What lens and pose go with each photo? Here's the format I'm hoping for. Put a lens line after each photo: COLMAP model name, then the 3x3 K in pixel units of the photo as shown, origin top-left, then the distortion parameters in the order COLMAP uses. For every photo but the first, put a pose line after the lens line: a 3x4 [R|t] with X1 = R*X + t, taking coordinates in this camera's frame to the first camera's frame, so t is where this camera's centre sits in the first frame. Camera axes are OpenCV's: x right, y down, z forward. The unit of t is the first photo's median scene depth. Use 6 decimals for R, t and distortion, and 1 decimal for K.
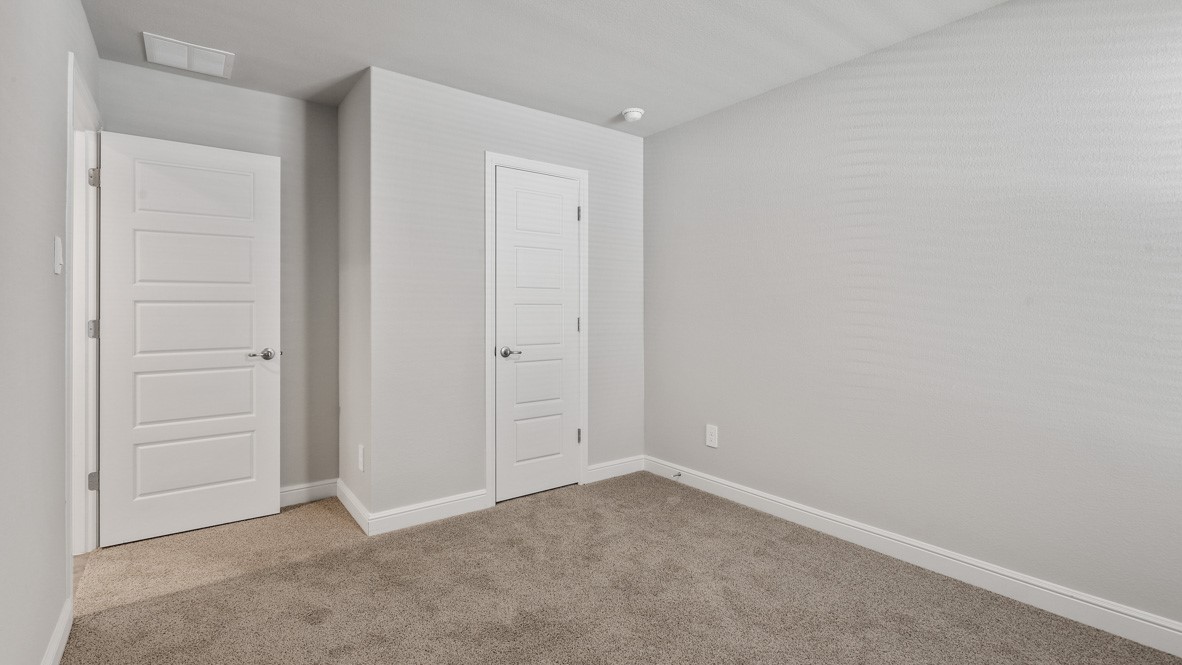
lens RADIAL K [[537.2, 0, 599.0], [0, 537.2, 309.5], [0, 0, 1]] dist [0.000632, -0.000309]
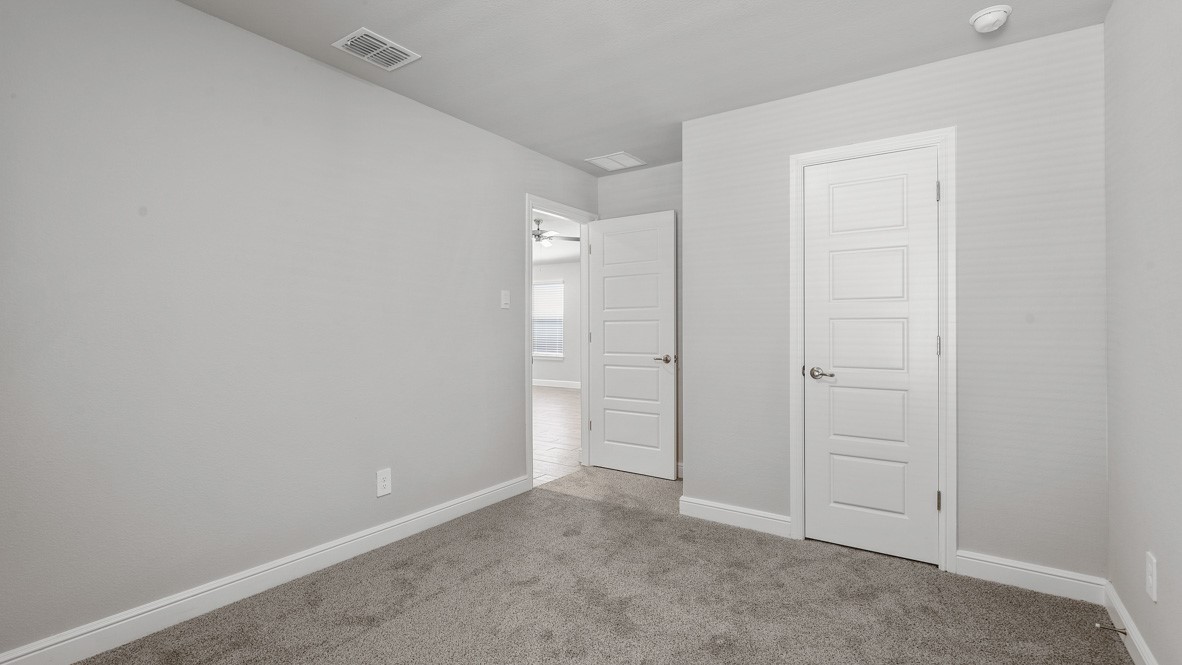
lens RADIAL K [[537.2, 0, 590.0], [0, 537.2, 332.9], [0, 0, 1]] dist [0.000632, -0.000309]
pose [[0.306993, 0.006809, -0.951688, 0.570359], [-0.002836, 0.999977, 0.006240, 0.008689], [0.951708, 0.000783, 0.307005, 0.381652]]
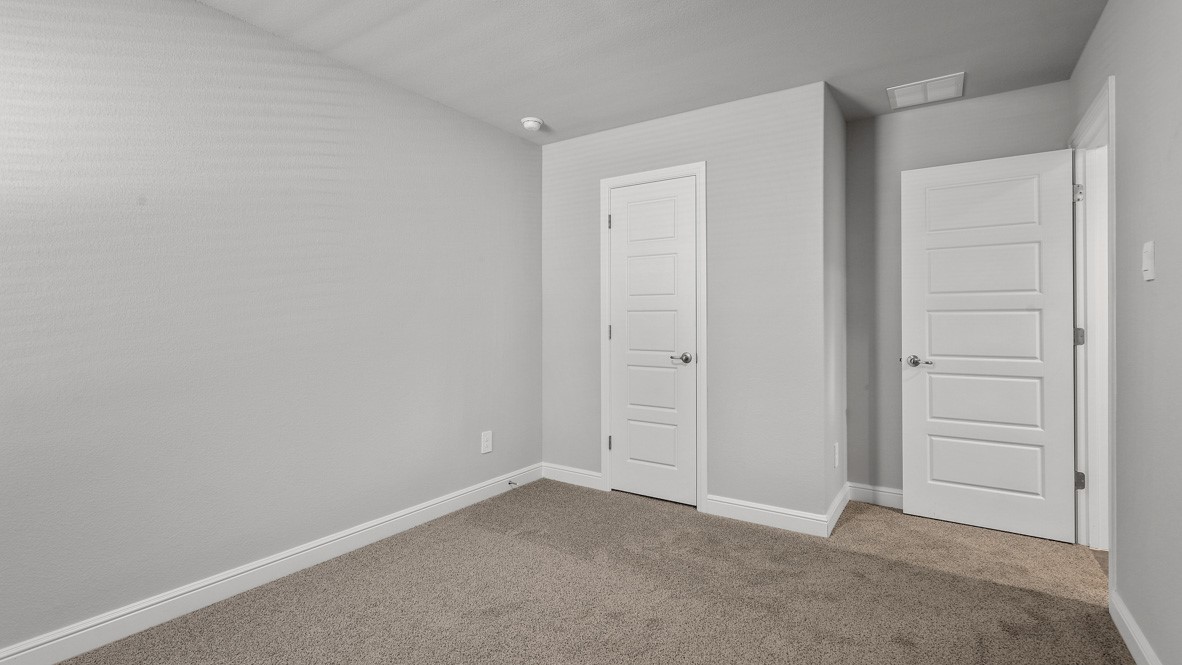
lens RADIAL K [[537.2, 0, 597.0], [0, 537.2, 320.5], [0, 0, 1]] dist [0.000632, -0.000309]
pose [[0.314036, -0.002668, -0.949407, 0.879018], [-0.005683, 0.999973, -0.004689, 0.013571], [0.949394, 0.006868, 0.314012, 0.628450]]
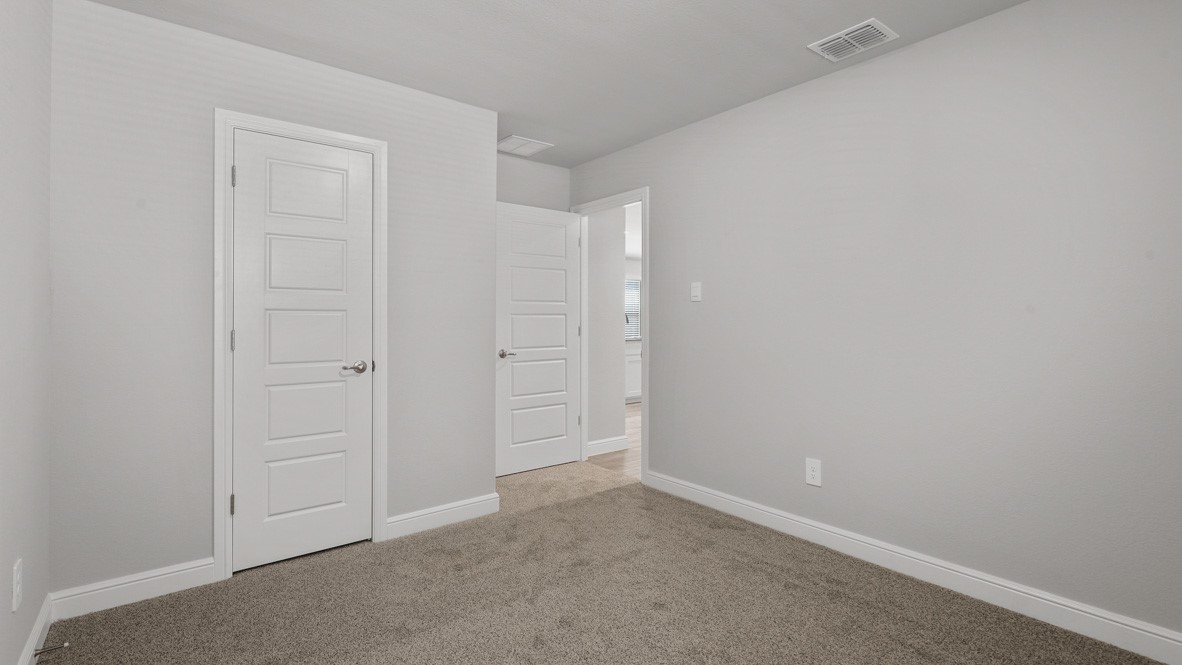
lens RADIAL K [[537.2, 0, 594.6], [0, 537.2, 320.3], [0, 0, 1]] dist [0.000632, -0.000309]
pose [[0.999932, -0.000354, 0.011643, 0.313453], [0.000376, 0.999998, -0.001872, 0.005448], [-0.011643, 0.001876, 0.999930, 0.238737]]
